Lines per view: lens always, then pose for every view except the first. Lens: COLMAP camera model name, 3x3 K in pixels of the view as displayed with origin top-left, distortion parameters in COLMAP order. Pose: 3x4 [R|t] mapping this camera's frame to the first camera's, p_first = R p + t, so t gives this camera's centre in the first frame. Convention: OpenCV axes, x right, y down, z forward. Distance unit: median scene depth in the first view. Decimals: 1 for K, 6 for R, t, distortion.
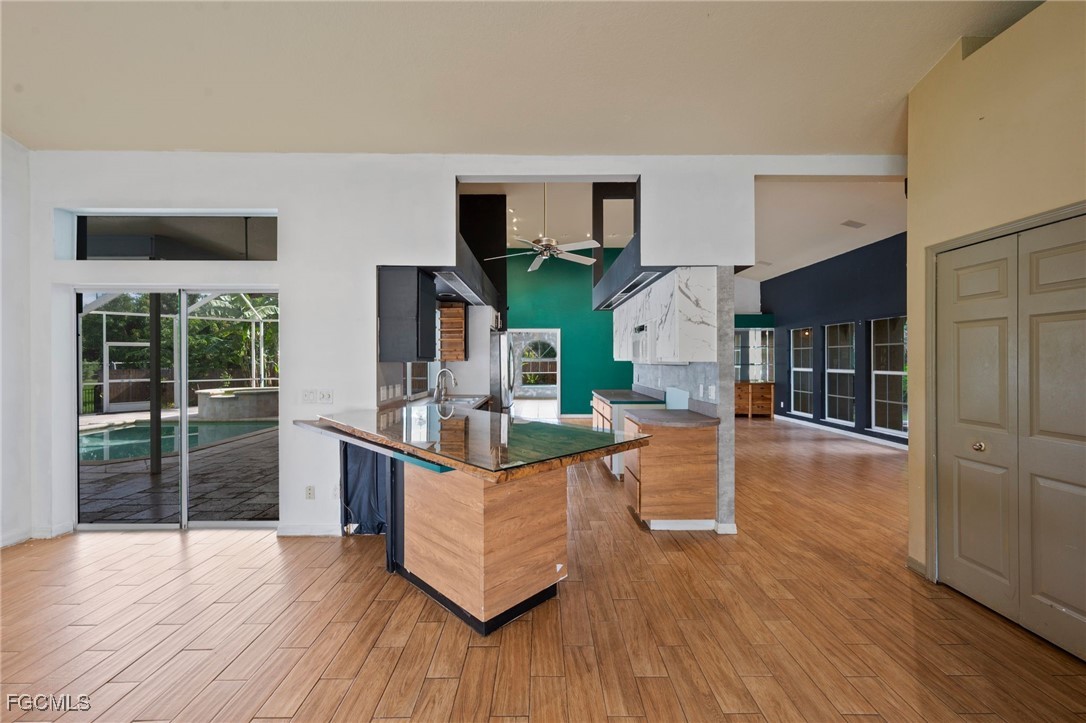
lens RADIAL K [[430.4, 0, 541.2], [0, 430.4, 360.6], [0, 0, 1]] dist [-0.000003, 0.000172]
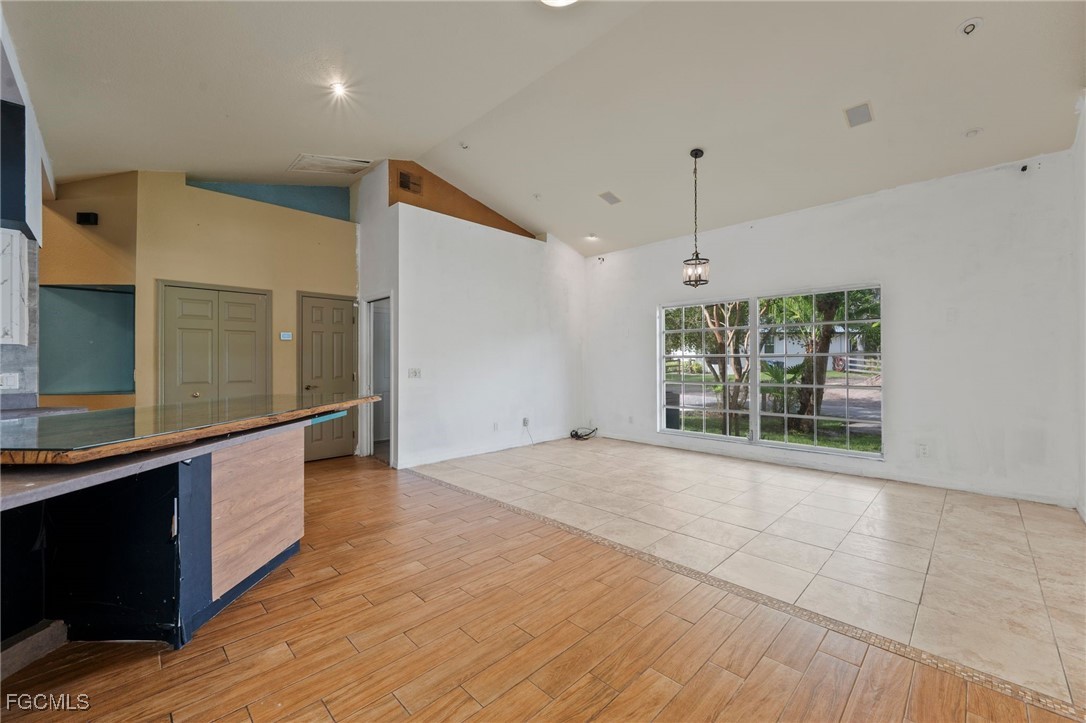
lens RADIAL K [[430.4, 0, 538.7], [0, 430.4, 362.3], [0, 0, 1]] dist [-0.000003, 0.000172]
pose [[-0.697834, 0.002423, 0.716255, -0.996587], [0.004500, 0.999989, 0.001002, 0.041761], [-0.716245, 0.003923, -0.697838, 0.871090]]
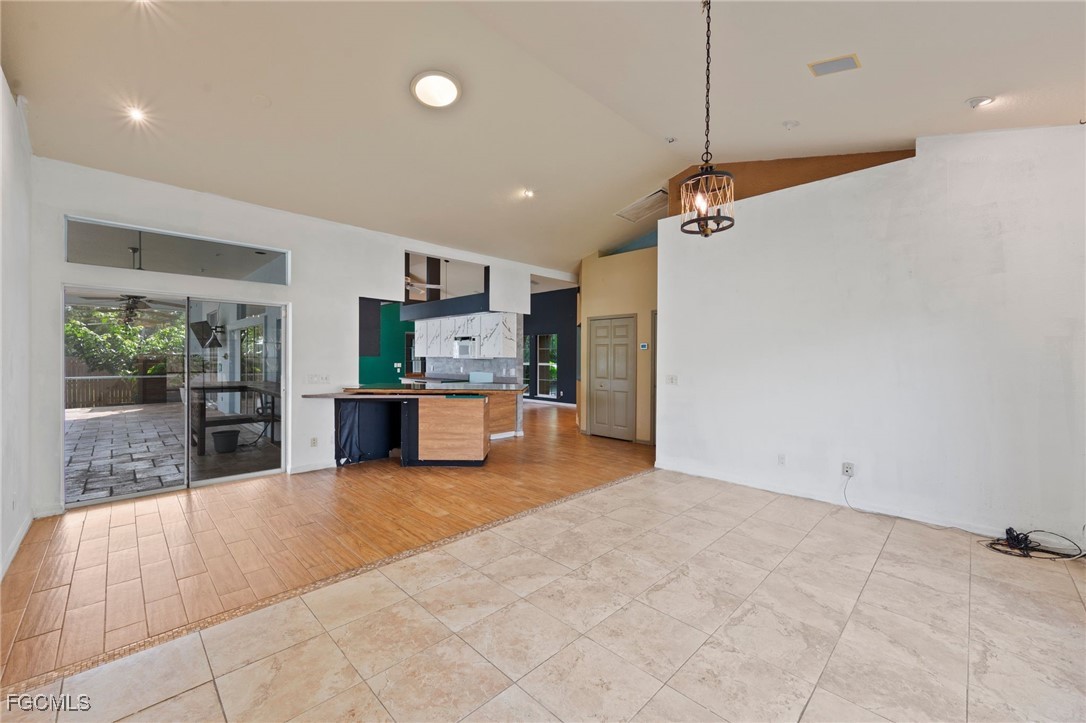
lens RADIAL K [[430.4, 0, 550.1], [0, 430.4, 359.3], [0, 0, 1]] dist [-0.000003, 0.000172]
pose [[0.704496, 0.003053, 0.709702, -1.017253], [-0.006726, 0.999975, 0.002375, 0.005164], [-0.709676, -0.006447, 0.704498, -0.648300]]
